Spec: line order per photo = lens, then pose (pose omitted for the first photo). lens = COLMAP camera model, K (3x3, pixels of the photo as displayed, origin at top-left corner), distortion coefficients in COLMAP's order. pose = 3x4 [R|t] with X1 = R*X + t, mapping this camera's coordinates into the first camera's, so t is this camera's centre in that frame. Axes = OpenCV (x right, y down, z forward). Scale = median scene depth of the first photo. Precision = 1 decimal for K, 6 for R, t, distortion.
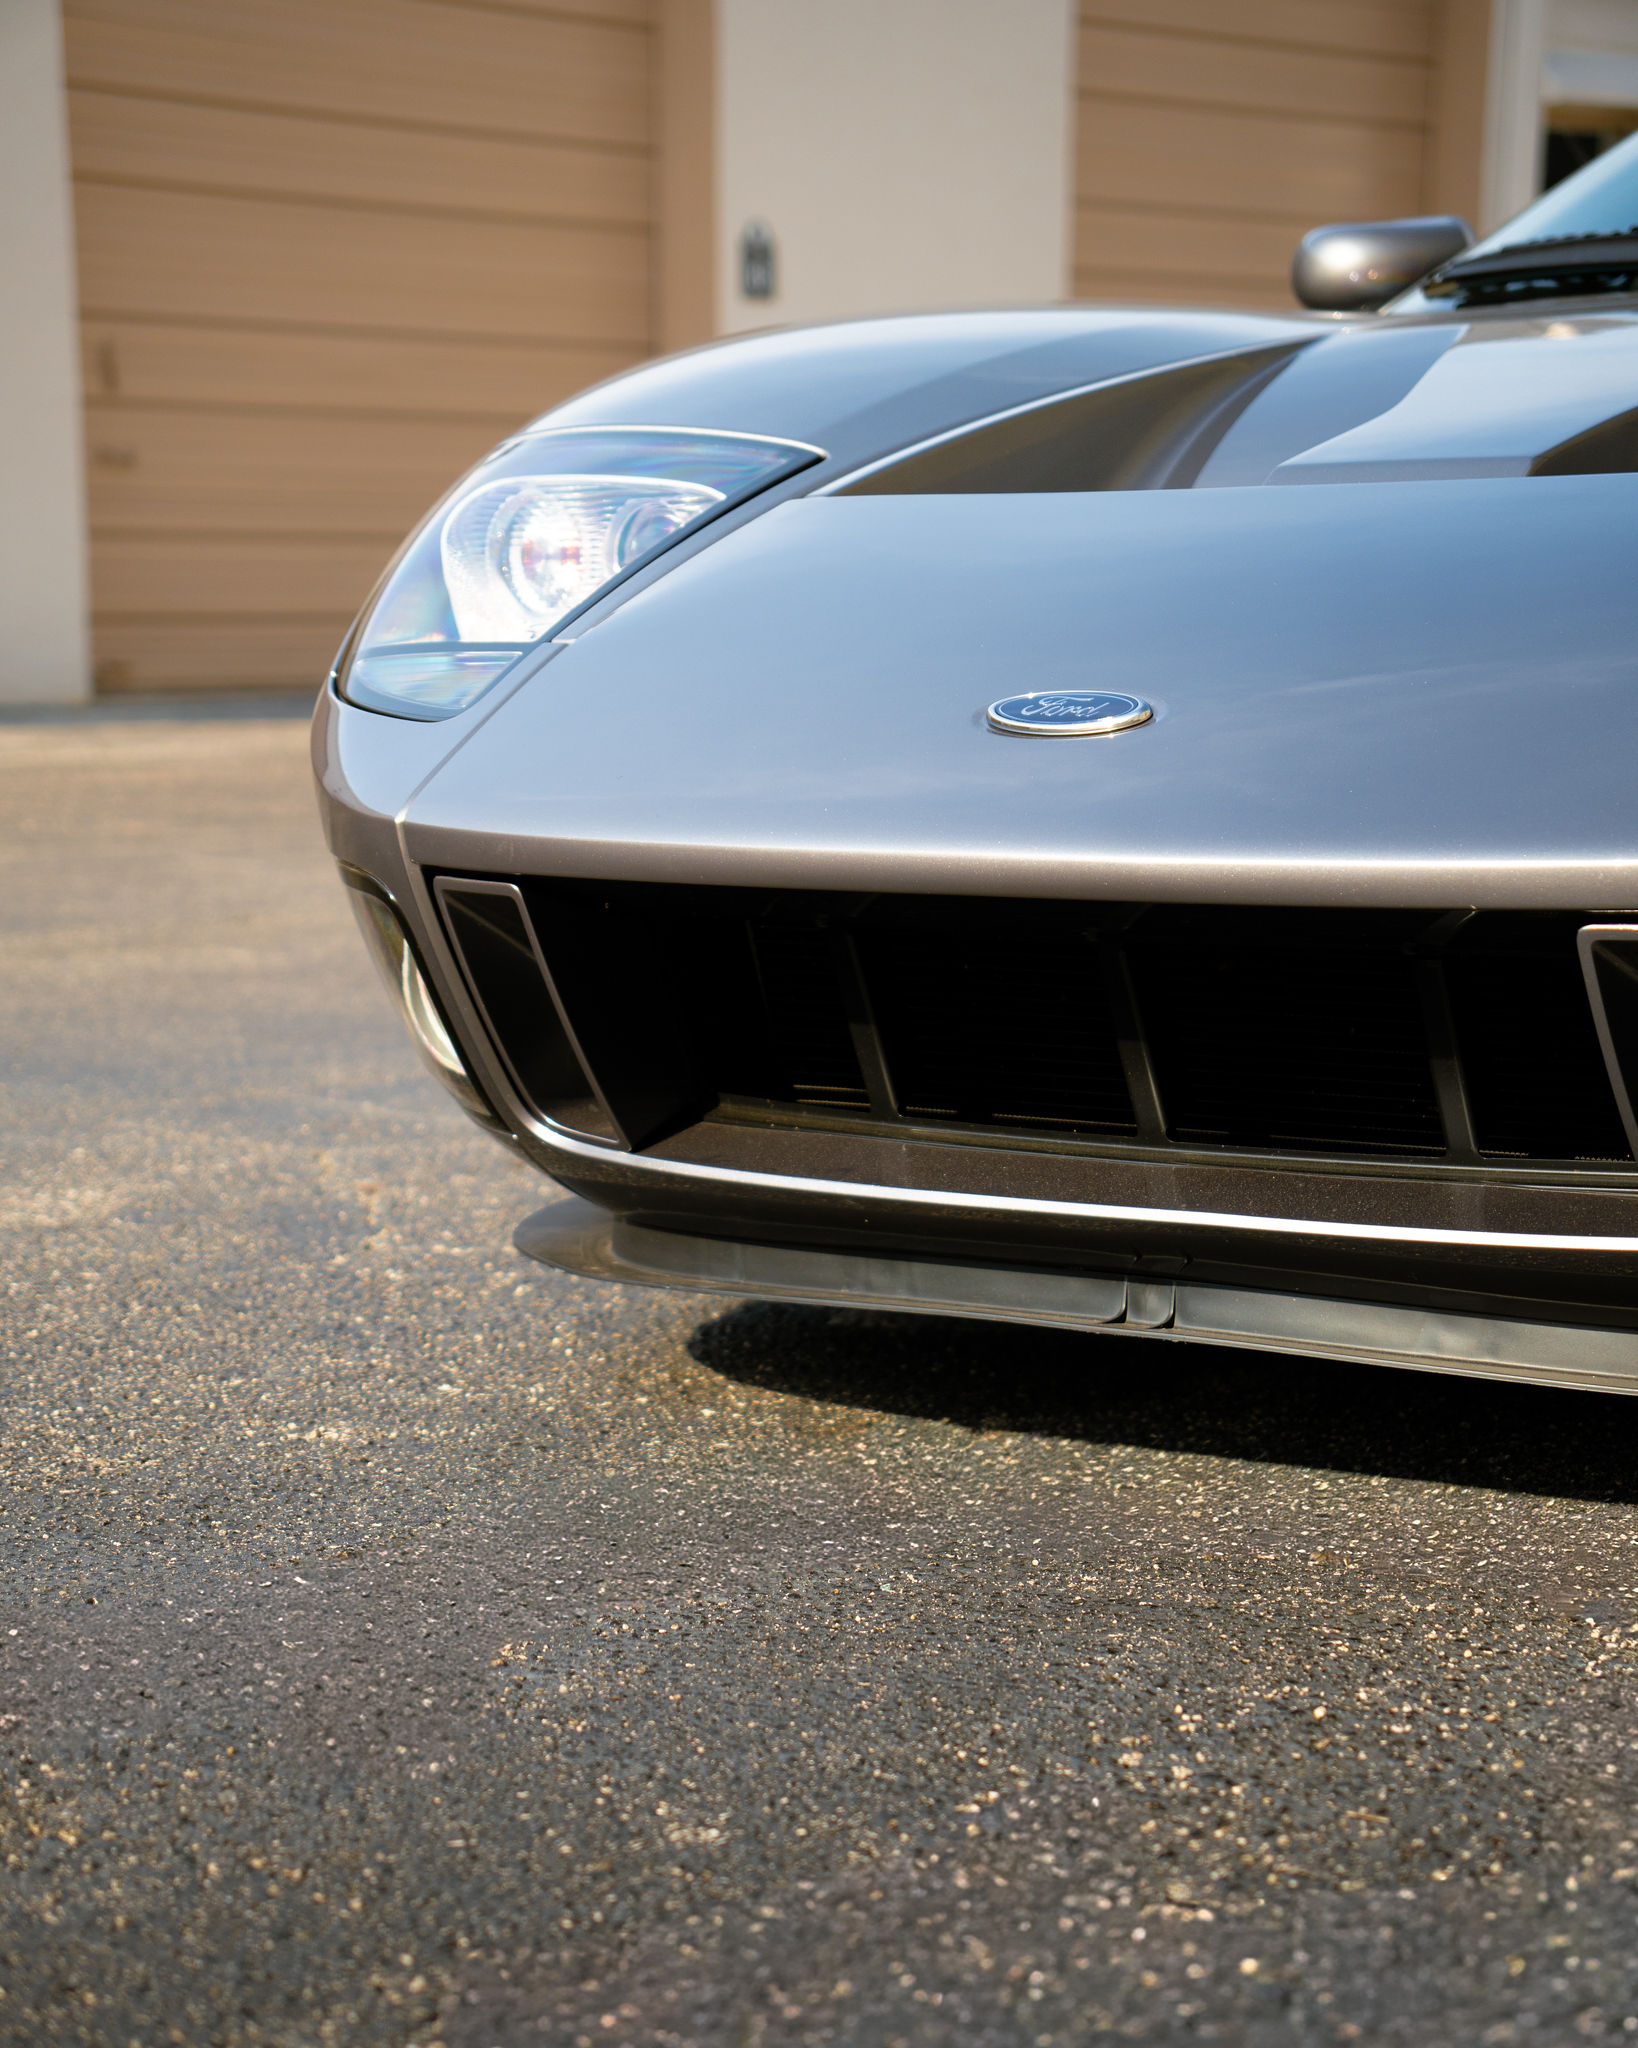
lens RADIAL K [[5048.6, 0, 823.4], [0, 5048.6, 1167.7], [0, 0, 1]] dist [0.697134, 0.000000]
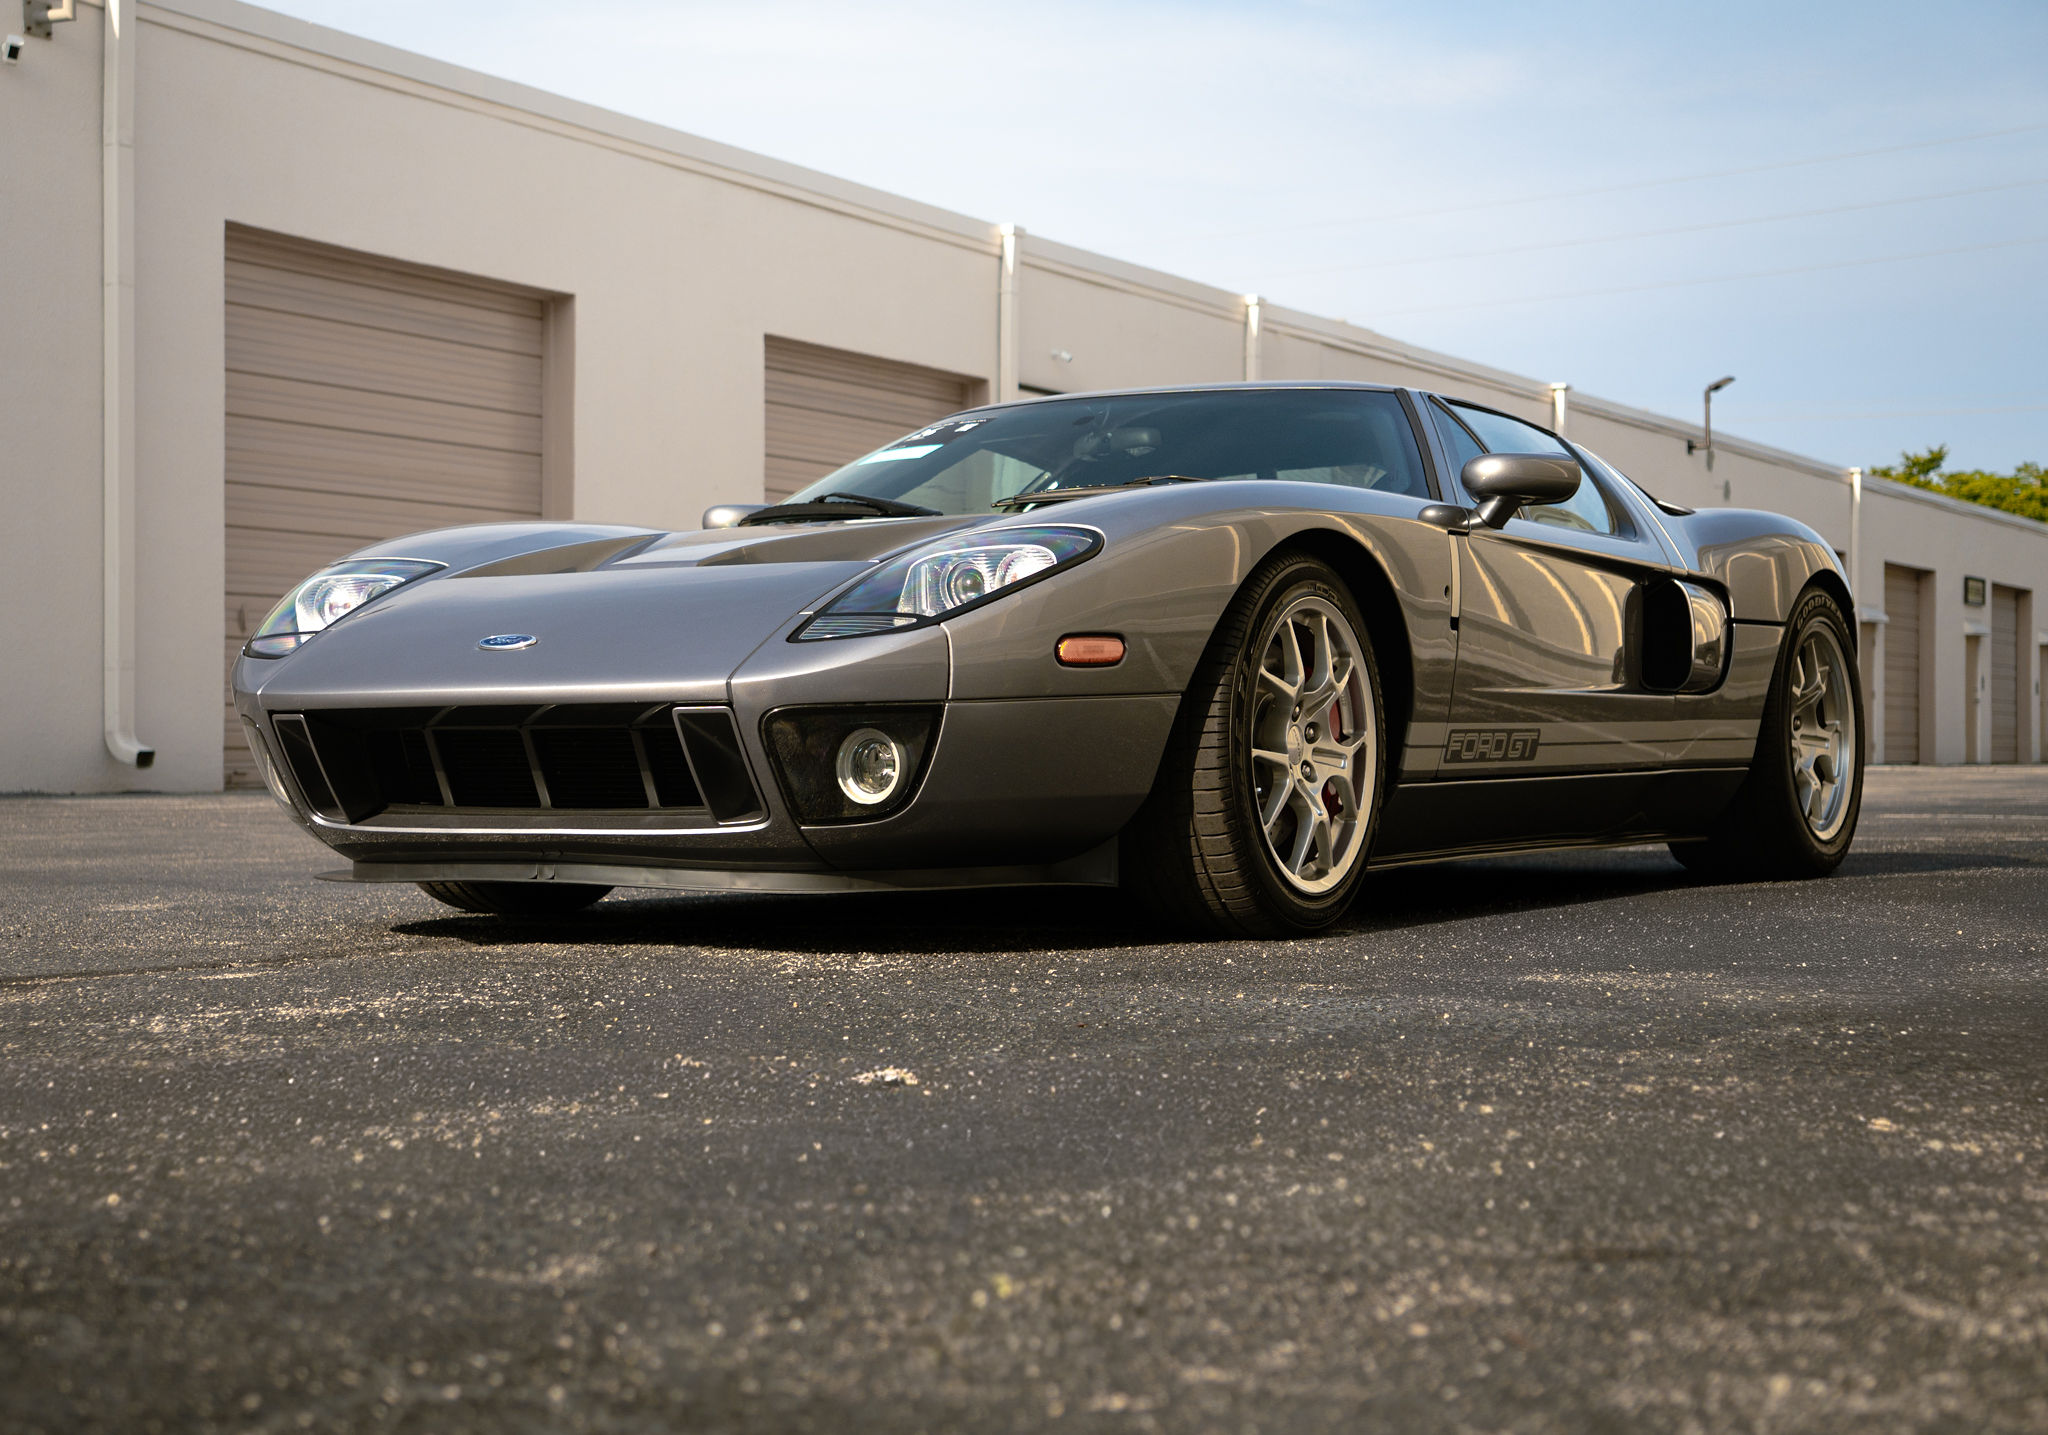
lens RADIAL K [[3016.8, 0, 973.9], [0, 3016.8, 719.3], [0, 0, 1]] dist [0.113212, 0.000000]
pose [[0.996068, 0.001934, 0.088575, 0.123047], [0.010012, 0.990900, -0.134225, 0.135011], [-0.088029, 0.134584, 0.986984, -0.471552]]
